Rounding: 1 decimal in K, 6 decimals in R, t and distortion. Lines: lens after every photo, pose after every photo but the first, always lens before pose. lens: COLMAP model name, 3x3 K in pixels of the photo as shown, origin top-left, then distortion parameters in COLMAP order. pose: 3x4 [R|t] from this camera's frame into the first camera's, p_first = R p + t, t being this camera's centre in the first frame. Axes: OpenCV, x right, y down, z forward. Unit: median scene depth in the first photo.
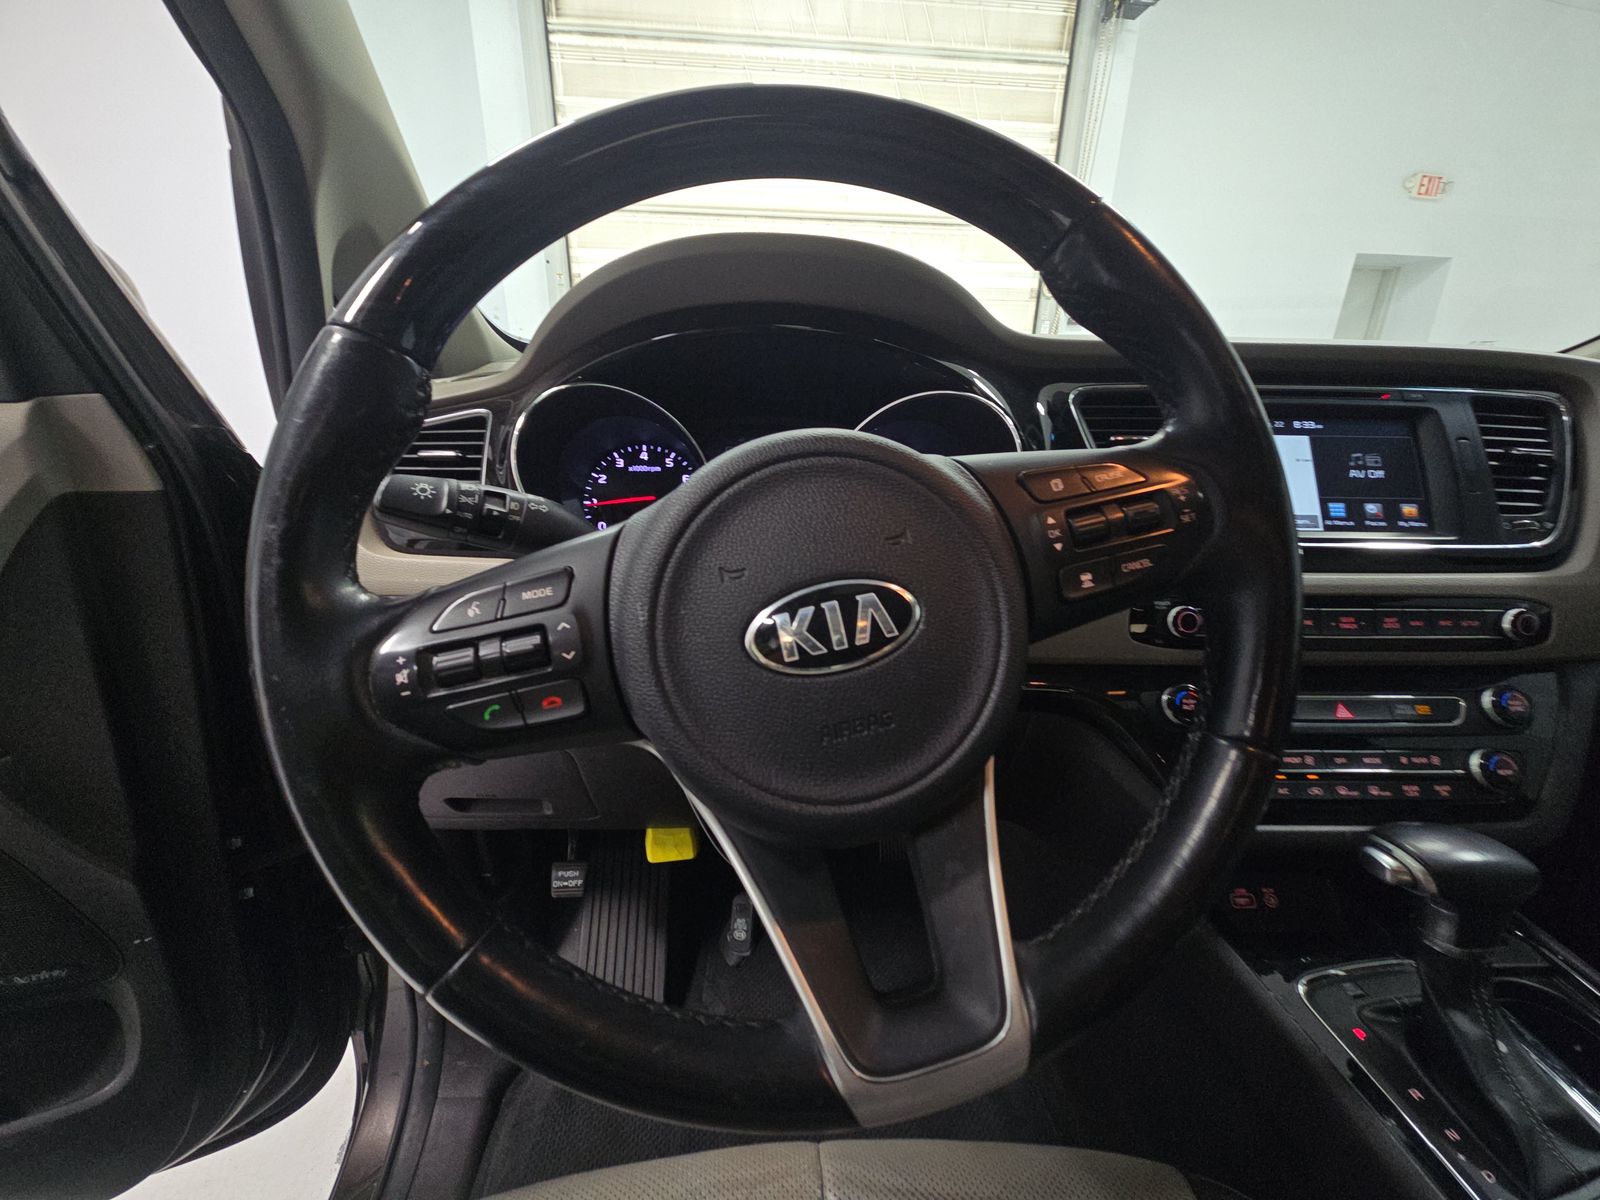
lens RADIAL K [[631.9, 0, 809.6], [0, 631.9, 598.7], [0, 0, 1]] dist [0.002318, -0.001894]
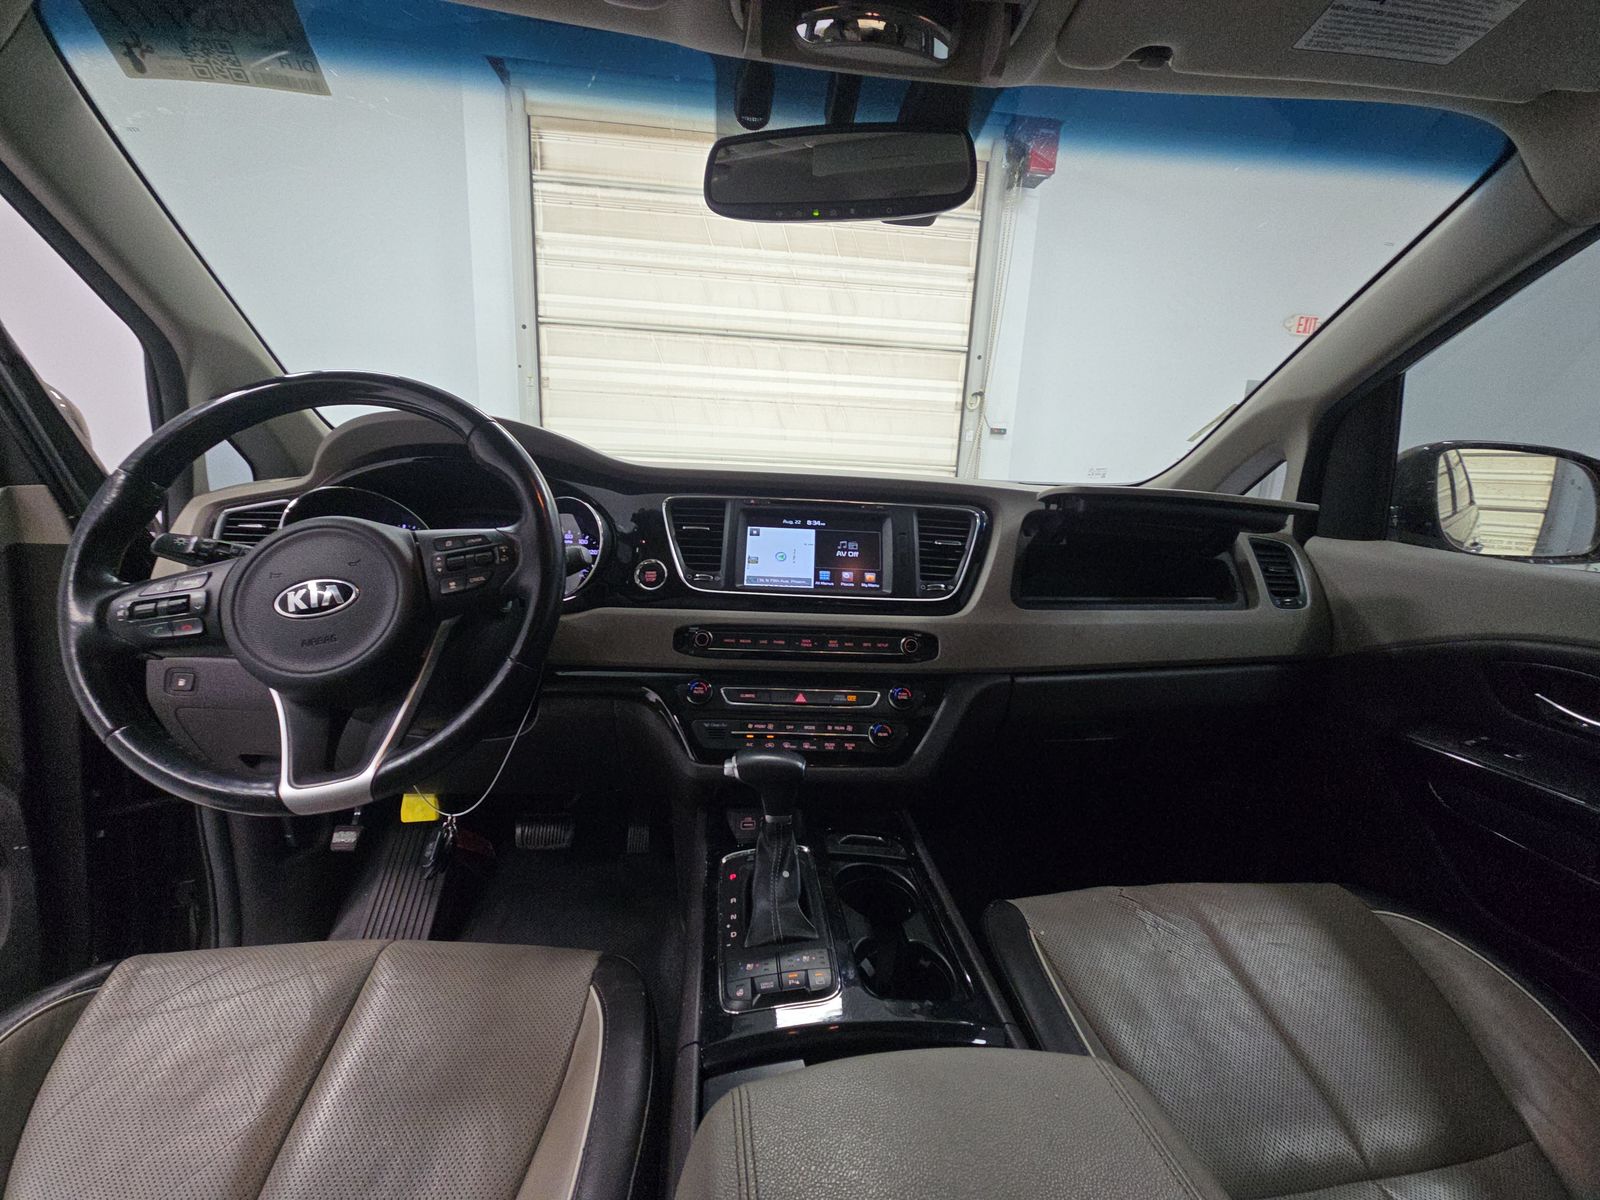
lens RADIAL K [[631.9, 0, 806.4], [0, 631.9, 606.4], [0, 0, 1]] dist [0.002318, -0.001894]
pose [[0.999576, 0.024061, 0.016374, 0.791702], [-0.021816, 0.991835, -0.125644, 0.142879], [-0.019263, 0.125234, 0.991940, -0.588612]]
